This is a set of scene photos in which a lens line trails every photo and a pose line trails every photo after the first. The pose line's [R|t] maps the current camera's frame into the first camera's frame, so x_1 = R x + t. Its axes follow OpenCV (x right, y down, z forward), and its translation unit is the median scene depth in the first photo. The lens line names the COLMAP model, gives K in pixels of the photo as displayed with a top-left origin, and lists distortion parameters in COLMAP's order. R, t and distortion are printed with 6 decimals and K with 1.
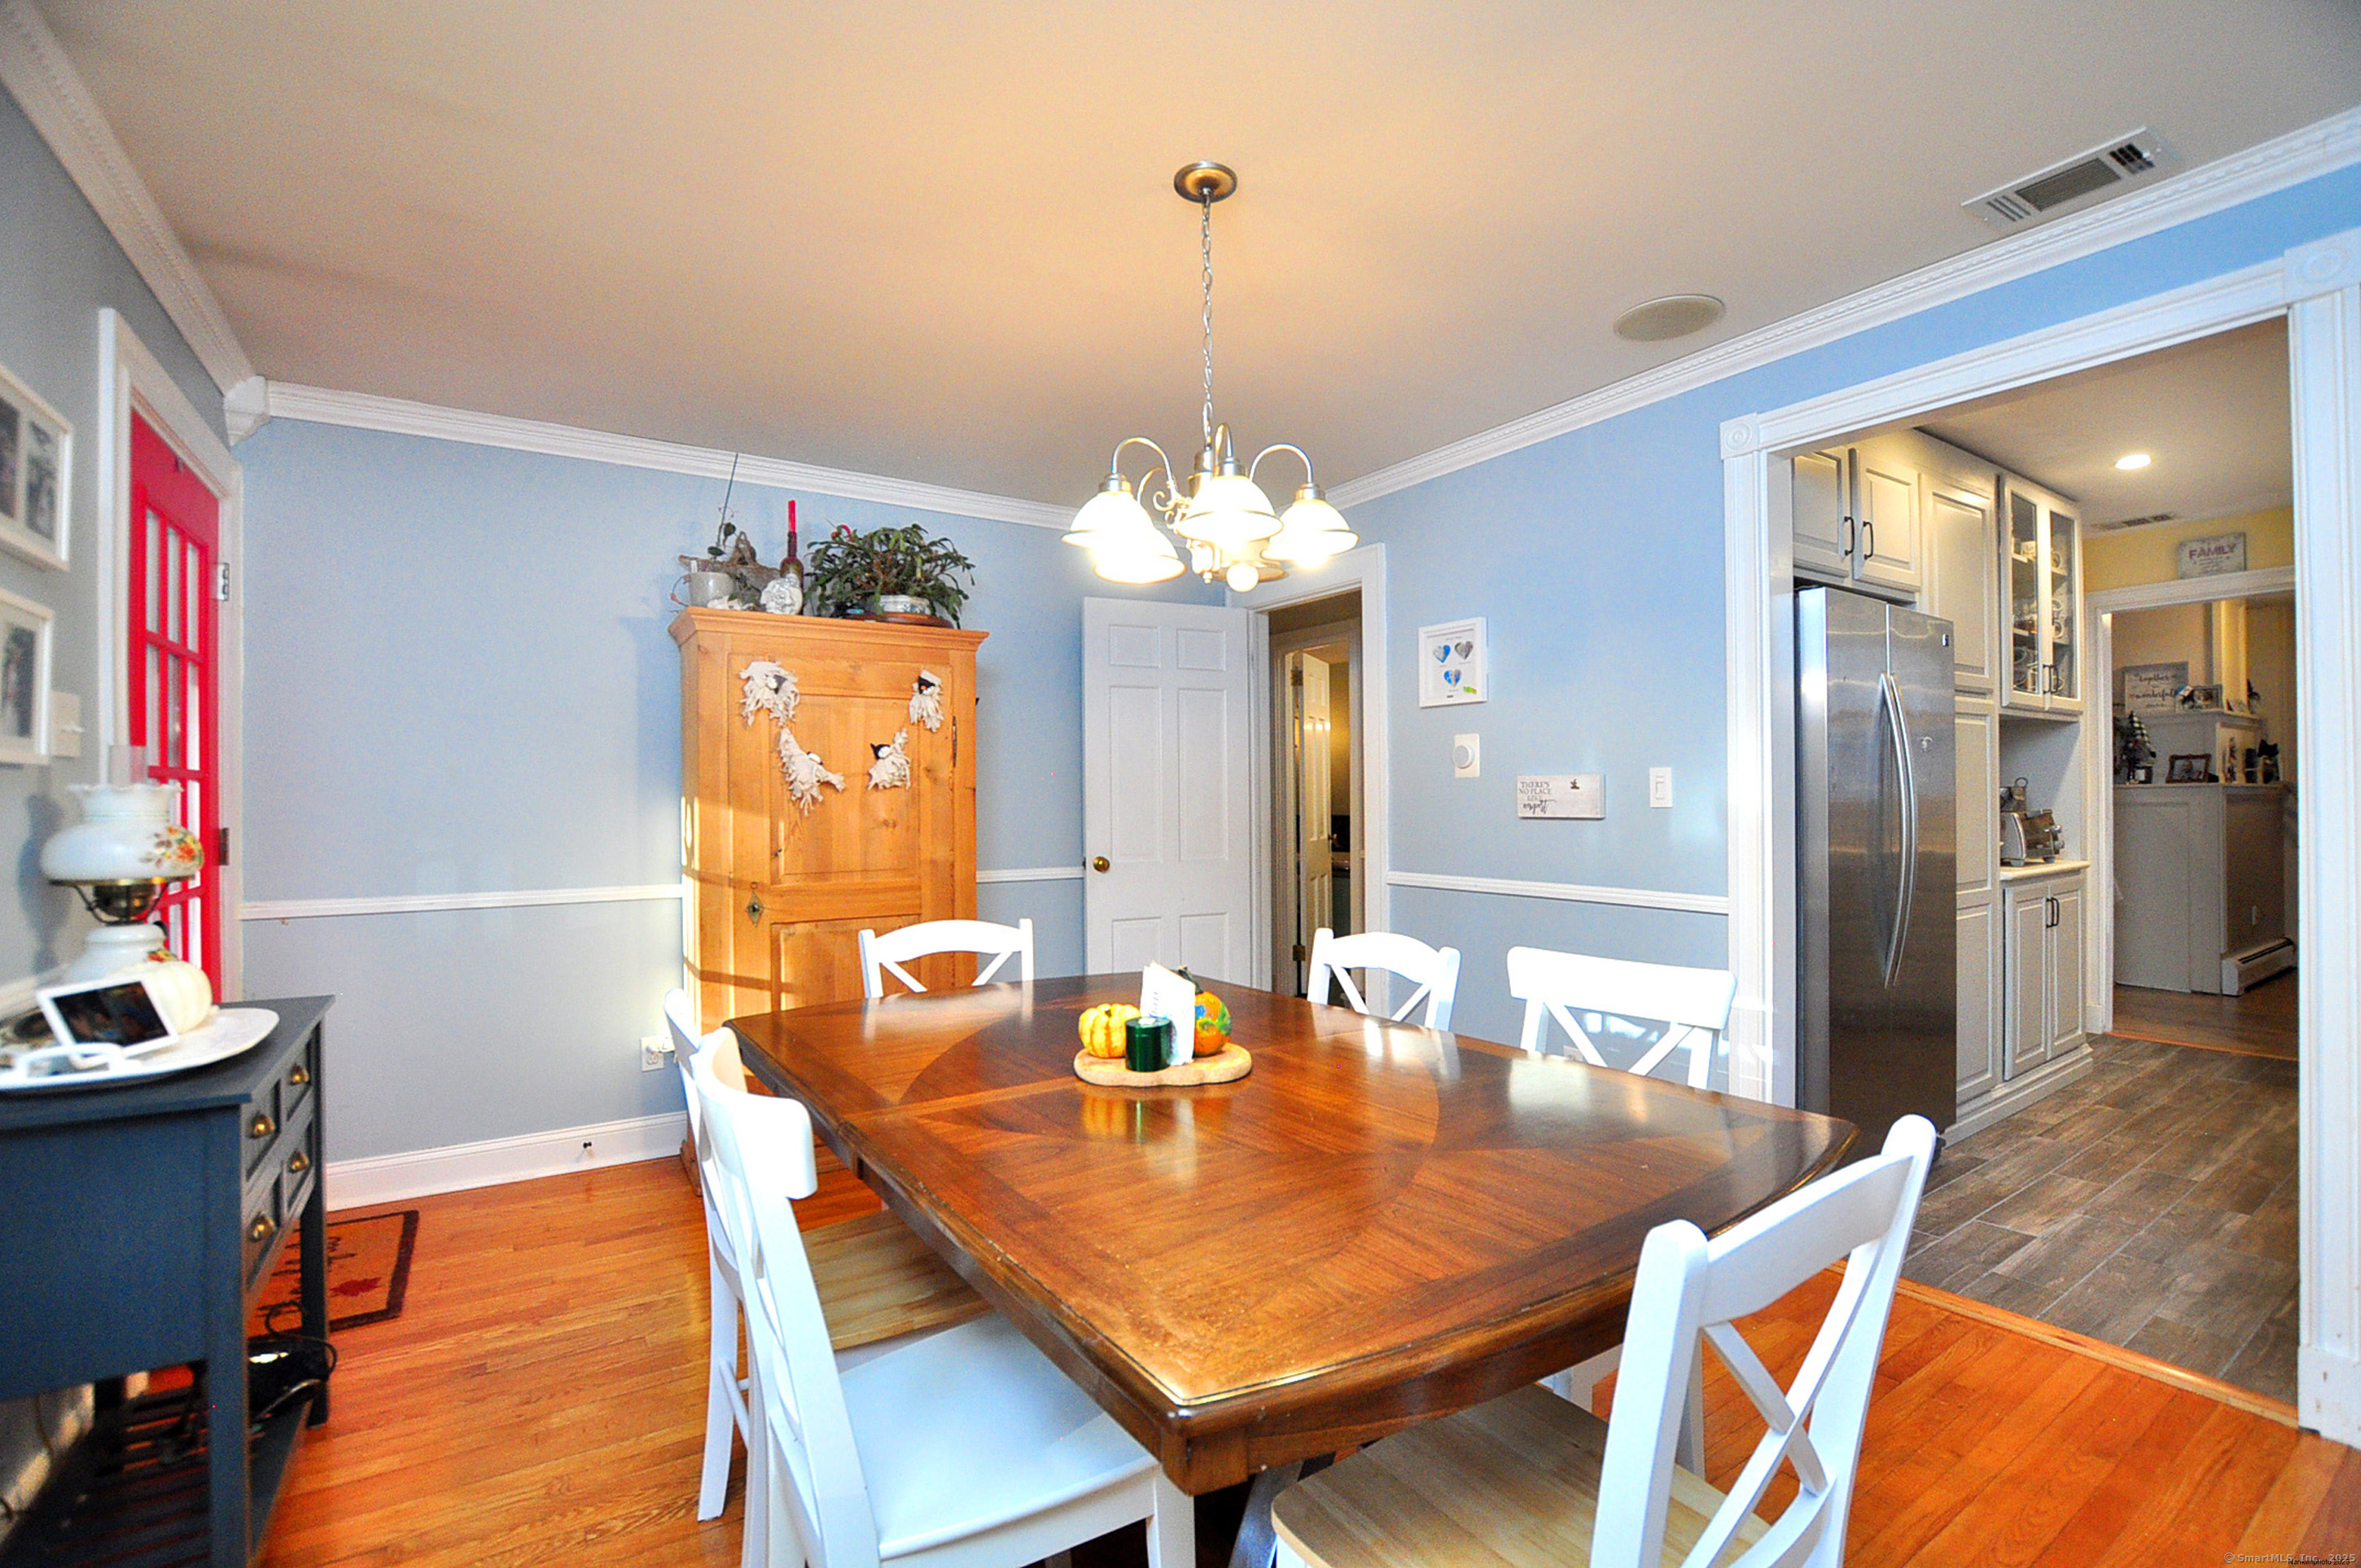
lens RADIAL K [[1038.5, 0, 1189.4], [0, 1038.5, 792.7], [0, 0, 1]] dist [-0.020957, 0.000007]
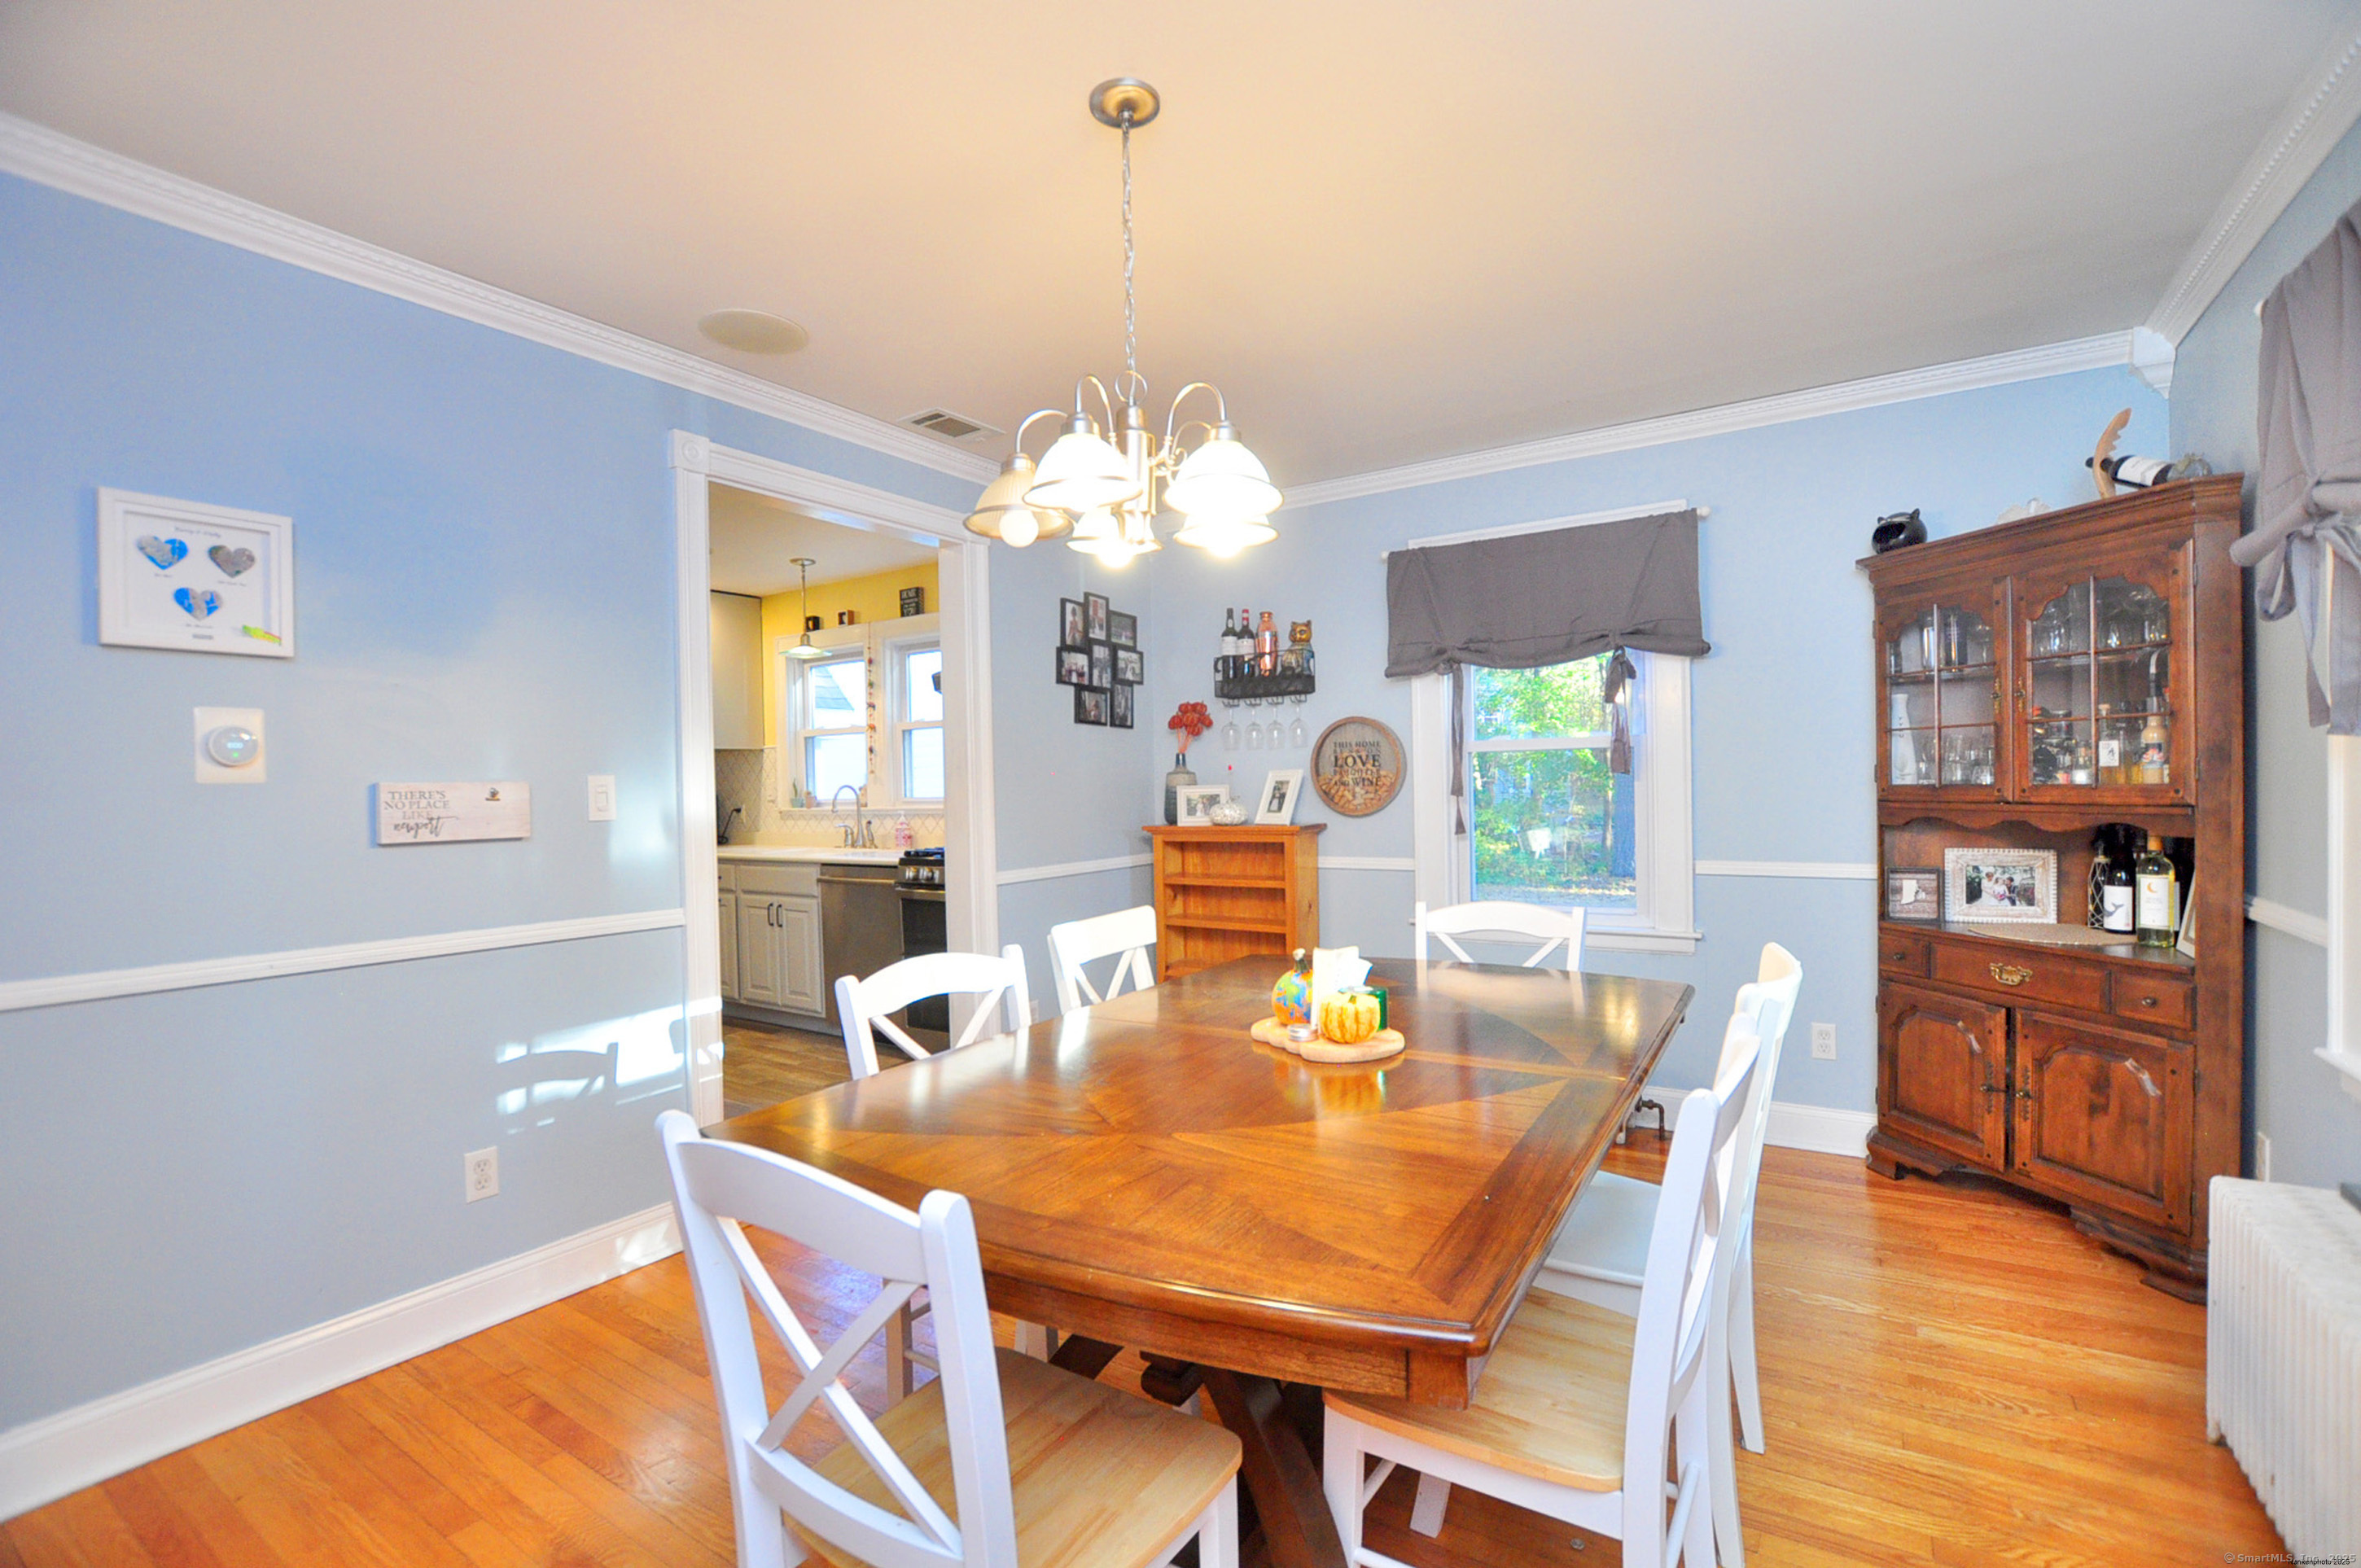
lens RADIAL K [[1038.5, 0, 1189.4], [0, 1038.5, 792.7], [0, 0, 1]] dist [-0.020957, 0.000007]
pose [[-0.393779, 0.010558, 0.919145, -0.496419], [0.021770, 0.999761, -0.002157, 0.003355], [-0.918947, 0.019160, -0.393914, 0.797712]]
